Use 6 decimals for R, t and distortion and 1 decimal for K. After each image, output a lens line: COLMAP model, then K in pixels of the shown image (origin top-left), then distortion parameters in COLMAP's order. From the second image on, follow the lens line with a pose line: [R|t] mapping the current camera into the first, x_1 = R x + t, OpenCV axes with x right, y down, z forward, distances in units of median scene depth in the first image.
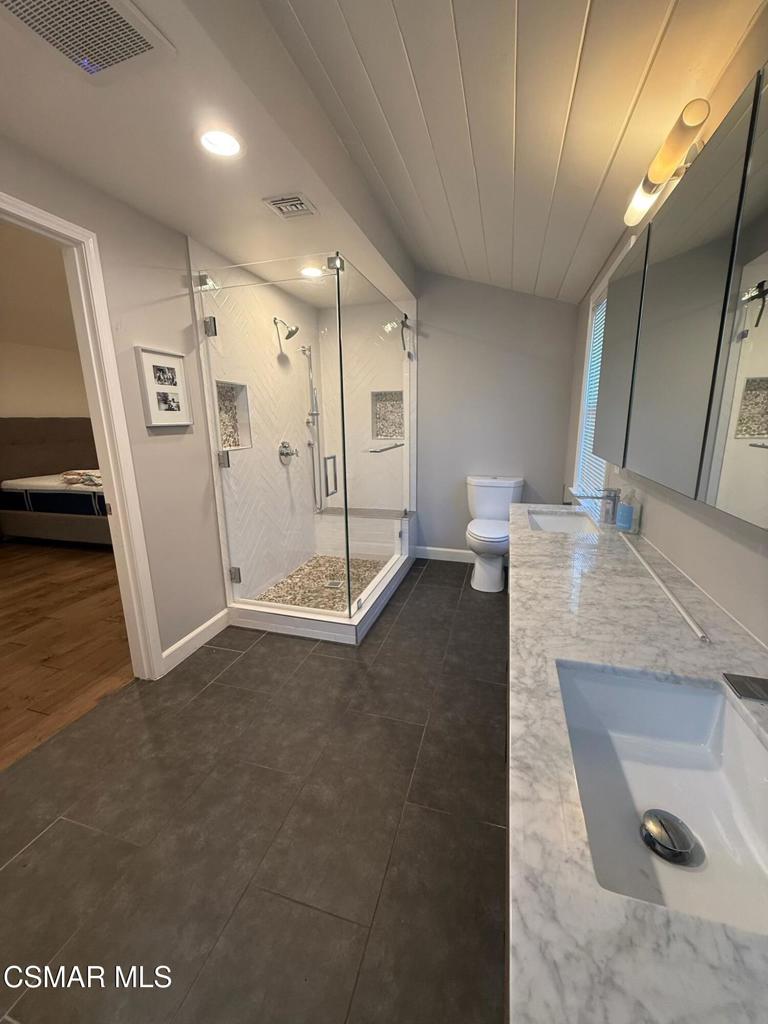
lens RADIAL K [[407.1, 0, 385.0], [0, 407.1, 509.1], [0, 0, 1]] dist [-0.001838, -0.000201]
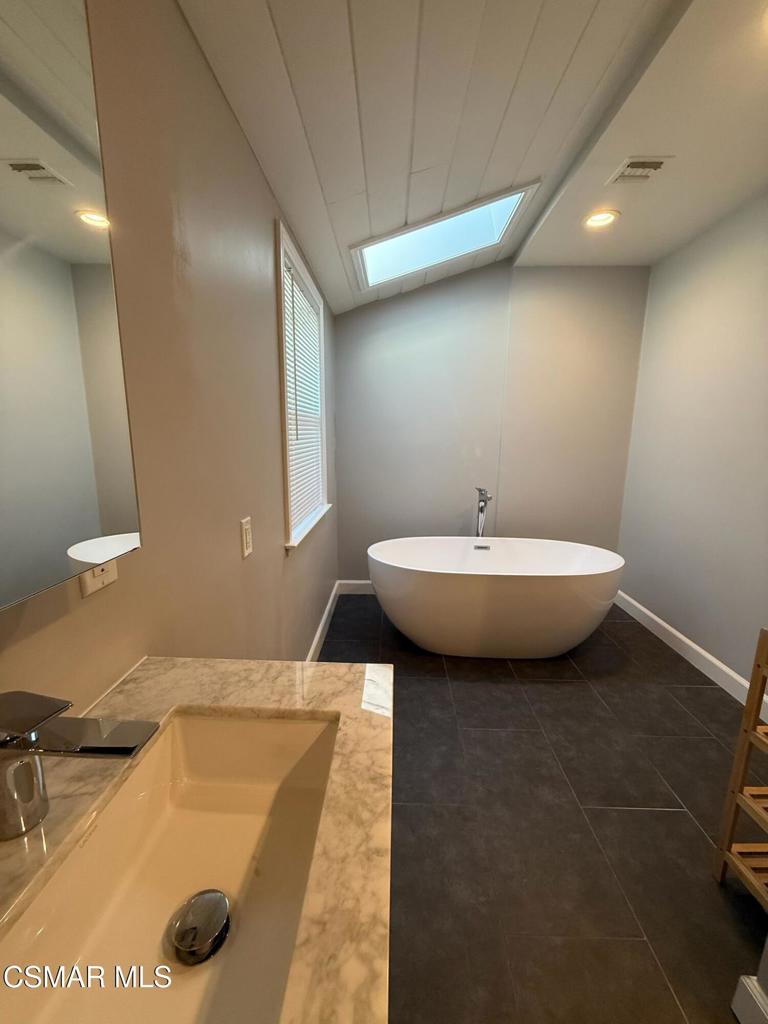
lens RADIAL K [[407.1, 0, 385.0], [0, 407.1, 509.1], [0, 0, 1]] dist [-0.001838, -0.000201]
pose [[-0.966244, 0.056611, -0.251331, 0.483191], [-0.049310, 0.916884, 0.396096, -0.318793], [0.252865, 0.395119, -0.883142, 1.459107]]
